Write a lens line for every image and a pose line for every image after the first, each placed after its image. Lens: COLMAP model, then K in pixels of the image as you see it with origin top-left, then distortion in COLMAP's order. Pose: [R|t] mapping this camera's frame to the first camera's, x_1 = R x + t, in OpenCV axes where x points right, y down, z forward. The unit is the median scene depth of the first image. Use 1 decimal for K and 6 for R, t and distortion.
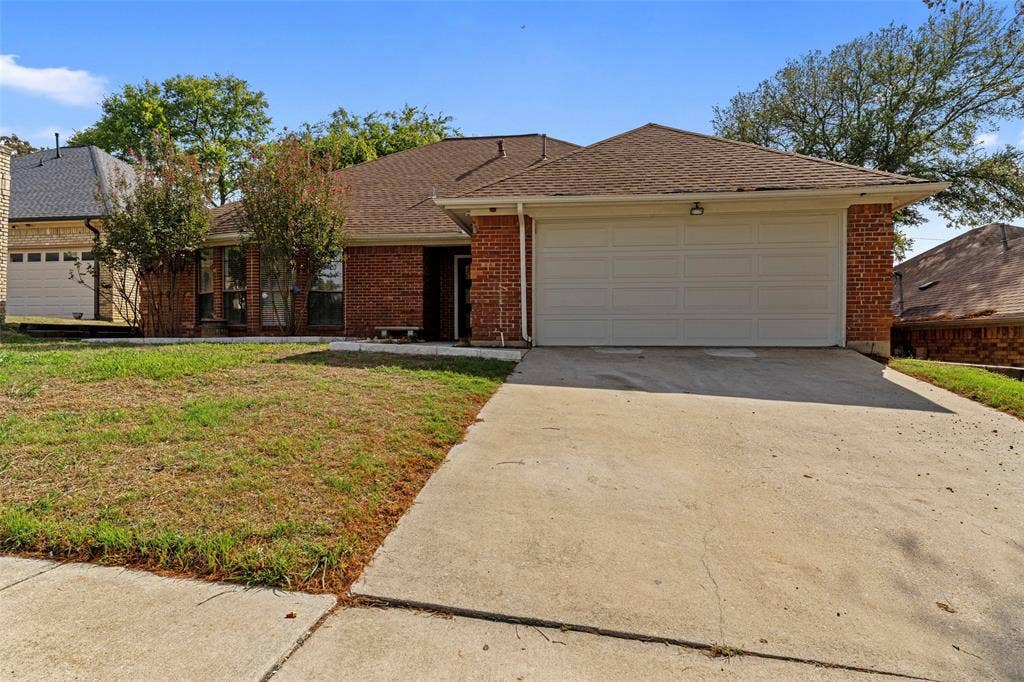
lens RADIAL K [[512.9, 0, 514.7], [0, 512.9, 343.9], [0, 0, 1]] dist [0.002398, -0.002369]
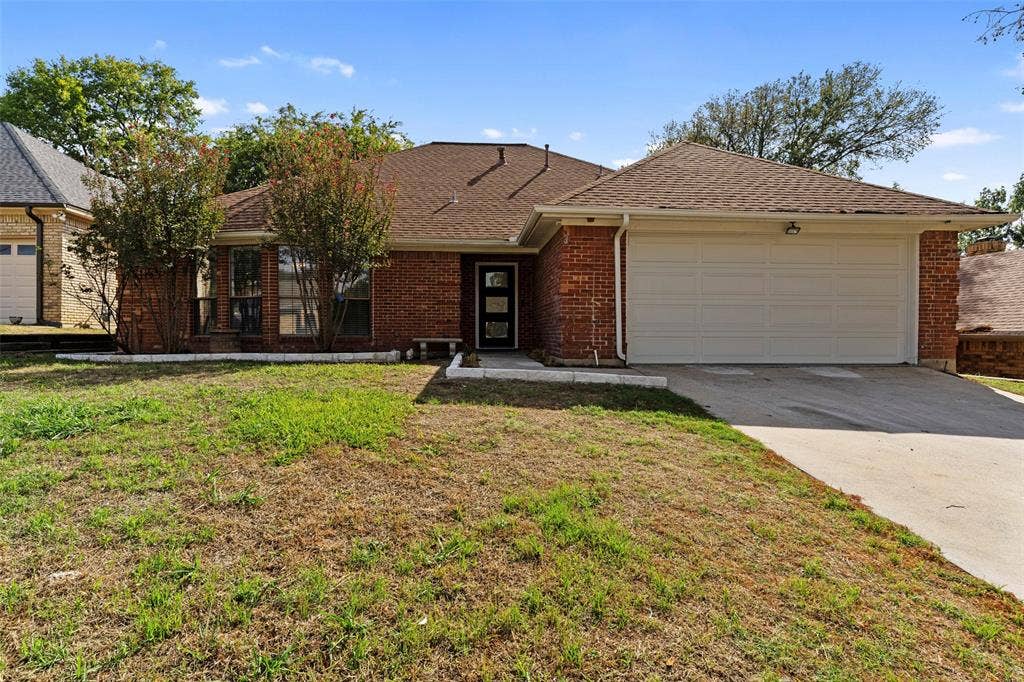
lens RADIAL K [[468.0, 0, 501.3], [0, 468.0, 337.7], [0, 0, 1]] dist [-0.002274, 0.000346]
pose [[0.985157, 0.000836, 0.171651, -0.256390], [-0.000633, 0.999999, -0.001237, -0.033219], [-0.171652, 0.001110, 0.985157, 0.138054]]
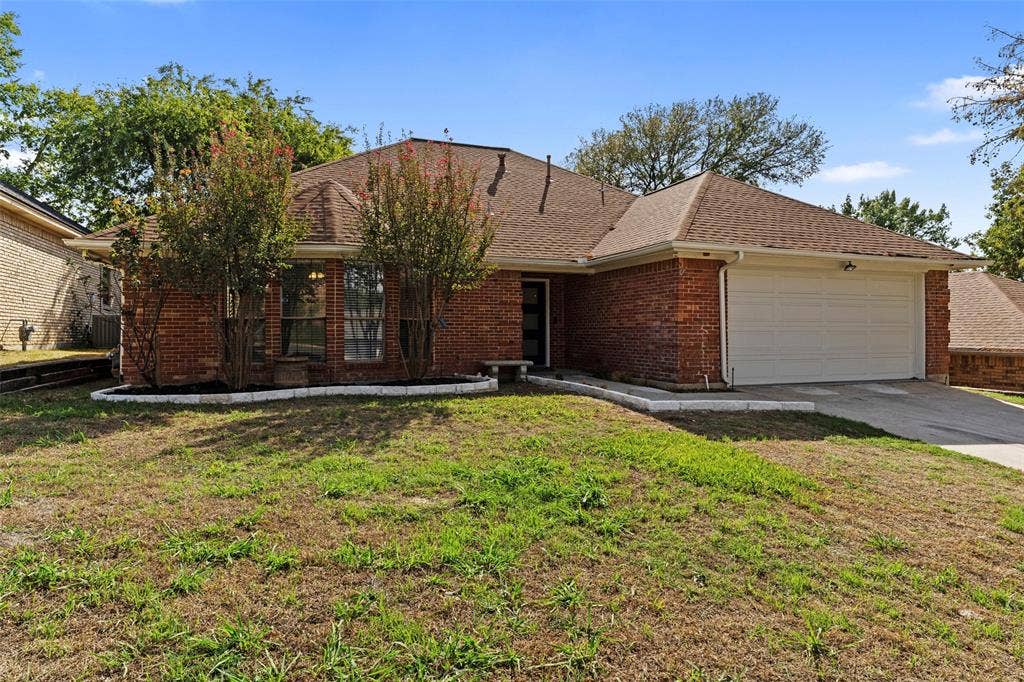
lens RADIAL K [[512.9, 0, 488.9], [0, 512.9, 332.9], [0, 0, 1]] dist [0.002398, -0.002369]
pose [[0.910270, -0.001706, 0.414011, -0.620965], [0.006323, 0.999932, -0.009782, -0.073490], [-0.413966, 0.011522, 0.910219, 0.193728]]
